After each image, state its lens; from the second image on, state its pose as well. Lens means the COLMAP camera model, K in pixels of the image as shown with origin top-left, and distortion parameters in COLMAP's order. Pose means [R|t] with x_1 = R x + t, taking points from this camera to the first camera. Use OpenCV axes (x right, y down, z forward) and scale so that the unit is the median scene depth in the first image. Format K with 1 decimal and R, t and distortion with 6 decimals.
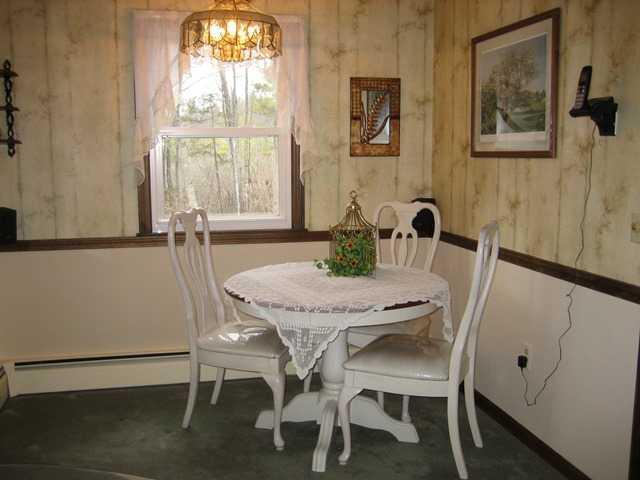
lens RADIAL K [[653.8, 0, 320.0], [0, 653.8, 240.0], [0, 0, 1]] dist [-0.162327, 0.217036]
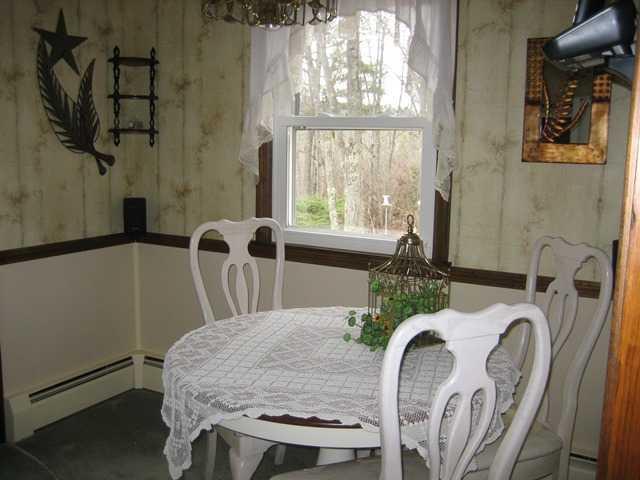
lens RADIAL K [[653.8, 0, 320.0], [0, 653.8, 240.0], [0, 0, 1]] dist [-0.162327, 0.217036]
pose [[0.738888, 0.115385, -0.663875, 0.376235], [-0.115685, 0.992324, 0.043714, -0.062629], [0.663823, 0.044500, 0.746564, 0.441639]]
